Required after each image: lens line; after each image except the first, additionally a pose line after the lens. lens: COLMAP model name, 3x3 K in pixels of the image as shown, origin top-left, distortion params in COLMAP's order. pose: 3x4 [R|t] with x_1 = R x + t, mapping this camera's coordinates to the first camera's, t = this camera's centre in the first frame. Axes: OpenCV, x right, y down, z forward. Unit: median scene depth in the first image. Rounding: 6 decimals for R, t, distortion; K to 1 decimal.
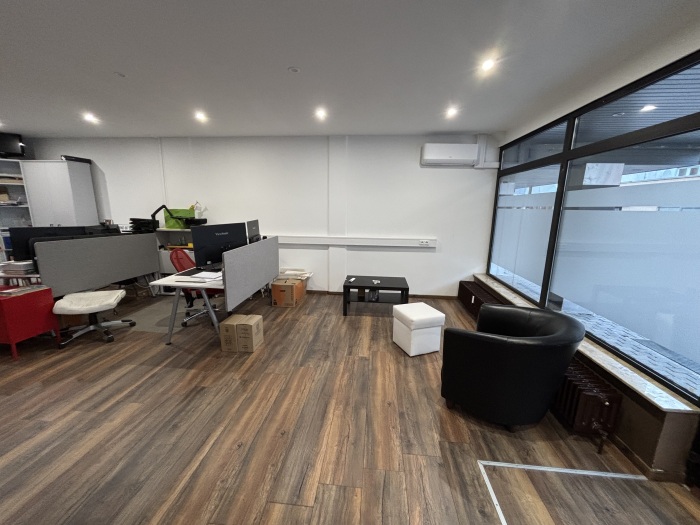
lens RADIAL K [[281.7, 0, 350.4], [0, 281.7, 259.5], [0, 0, 1]] dist [0.005746, -0.000969]
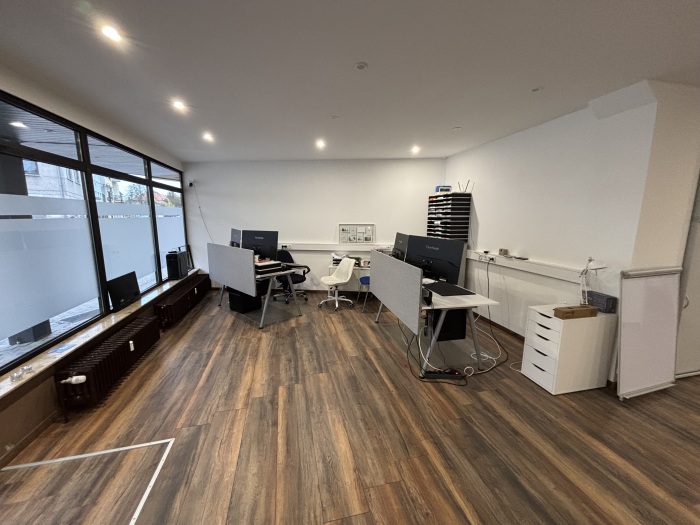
lens RADIAL K [[281.7, 0, 347.0], [0, 281.7, 265.7], [0, 0, 1]] dist [0.005746, -0.000969]
pose [[-0.946010, 0.031257, -0.322628, 0.035598], [-0.084633, 0.936994, 0.338939, -0.137162], [0.312895, 0.347944, -0.883760, 0.741781]]
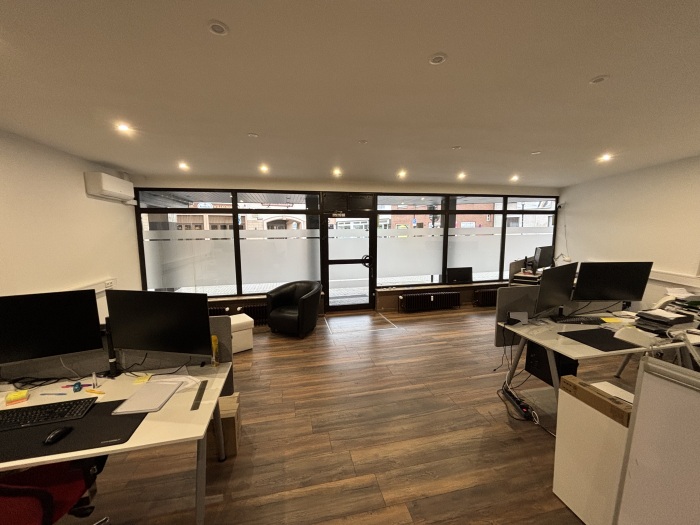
lens RADIAL K [[281.7, 0, 345.9], [0, 281.7, 261.8], [0, 0, 1]] dist [0.005746, -0.000969]
pose [[-0.296935, -0.120389, 0.947278, -1.107252], [0.191278, 0.964416, 0.182525, -0.213472], [-0.935544, 0.235391, -0.263341, 0.784591]]
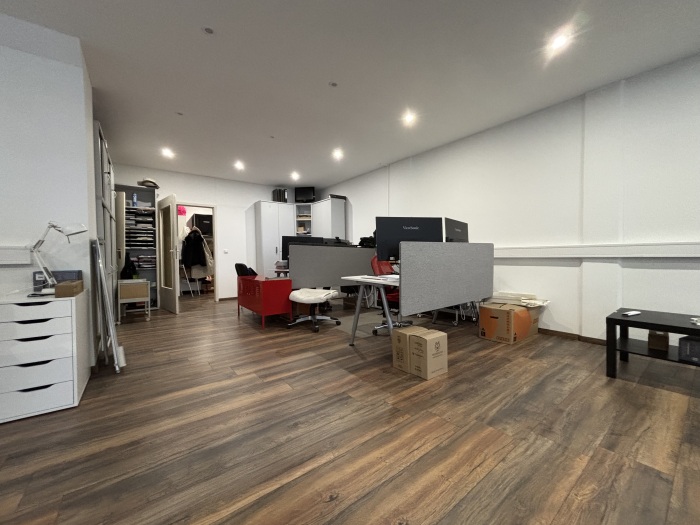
lens RADIAL K [[281.7, 0, 351.4], [0, 281.7, 263.5], [0, 0, 1]] dist [0.005746, -0.000969]
pose [[0.685478, -0.000589, -0.728094, 0.044760], [-0.115951, 0.987149, -0.109963, 0.133002], [0.718802, 0.159800, 0.676600, 0.317644]]
